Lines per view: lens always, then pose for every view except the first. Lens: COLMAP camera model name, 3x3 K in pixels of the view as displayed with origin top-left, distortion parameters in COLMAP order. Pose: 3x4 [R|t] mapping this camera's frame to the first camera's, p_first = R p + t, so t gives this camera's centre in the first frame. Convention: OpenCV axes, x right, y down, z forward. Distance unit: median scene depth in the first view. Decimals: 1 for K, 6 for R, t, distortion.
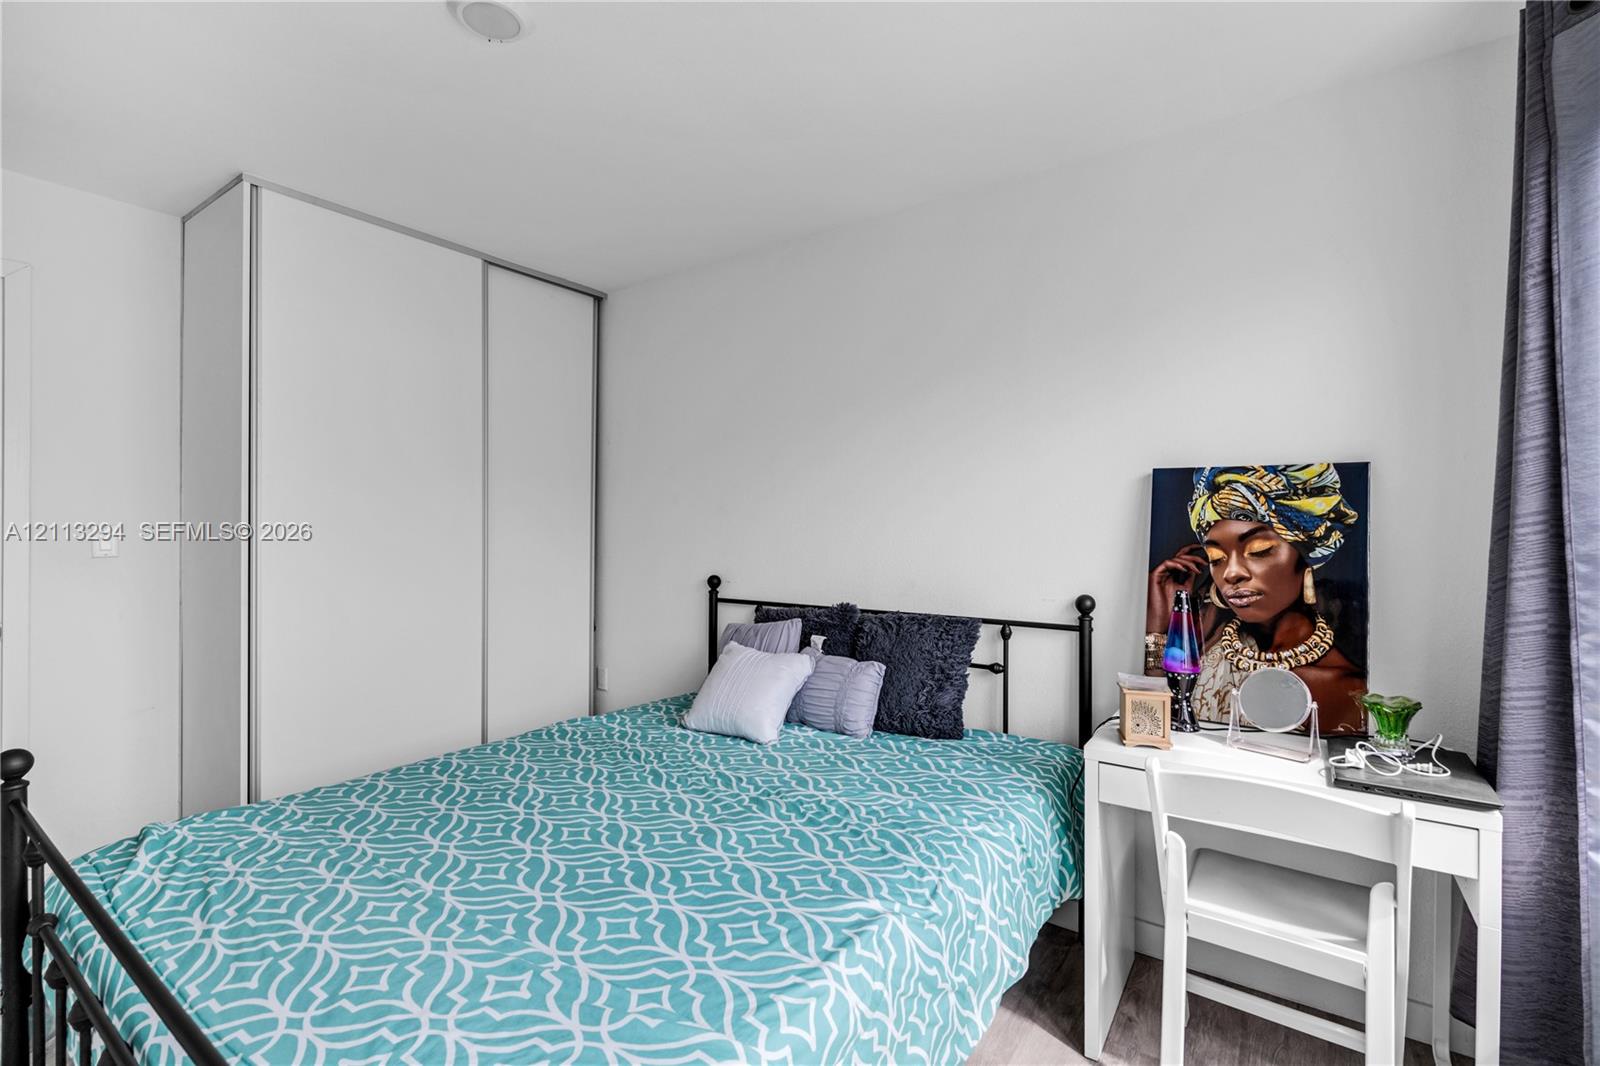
lens RADIAL K [[722.7, 0, 798.3], [0, 722.7, 531.4], [0, 0, 1]] dist [-0.002923, 0.001365]
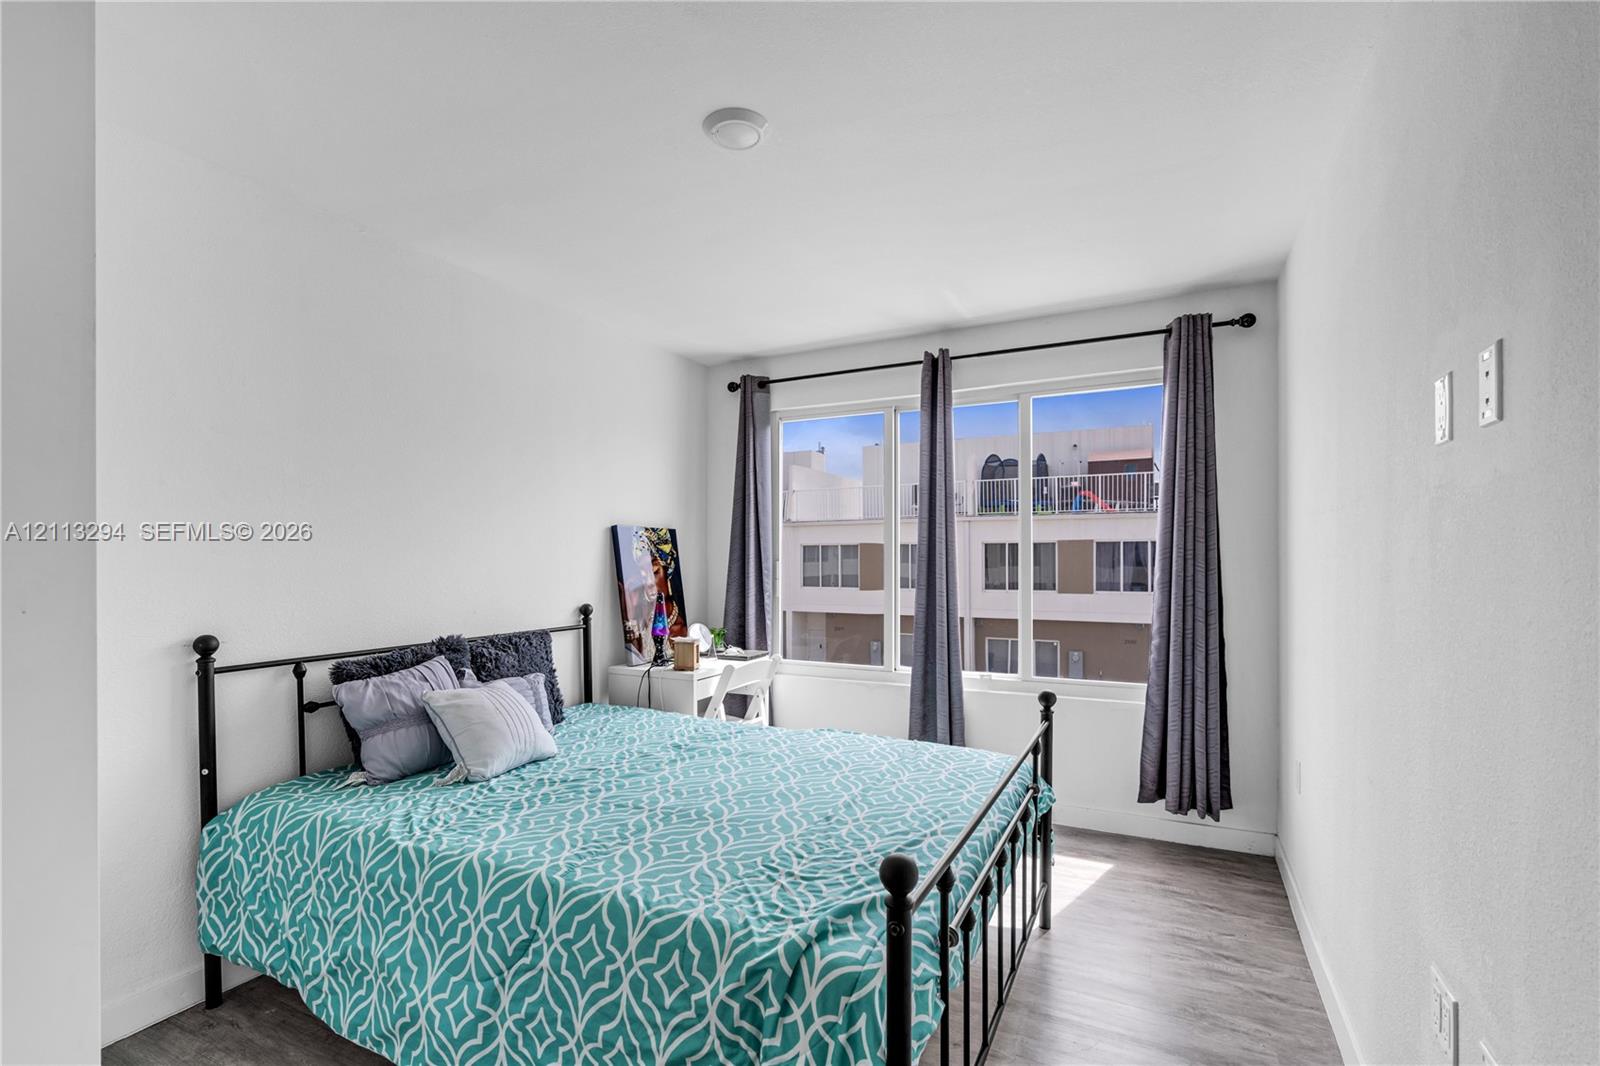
lens RADIAL K [[722.7, 0, 800.0], [0, 722.7, 547.7], [0, 0, 1]] dist [-0.002923, 0.001365]
pose [[-0.143661, 0.008197, 0.989593, -1.384388], [0.004125, 0.999962, -0.007684, -0.020286], [-0.989618, 0.002978, -0.143689, 0.900569]]
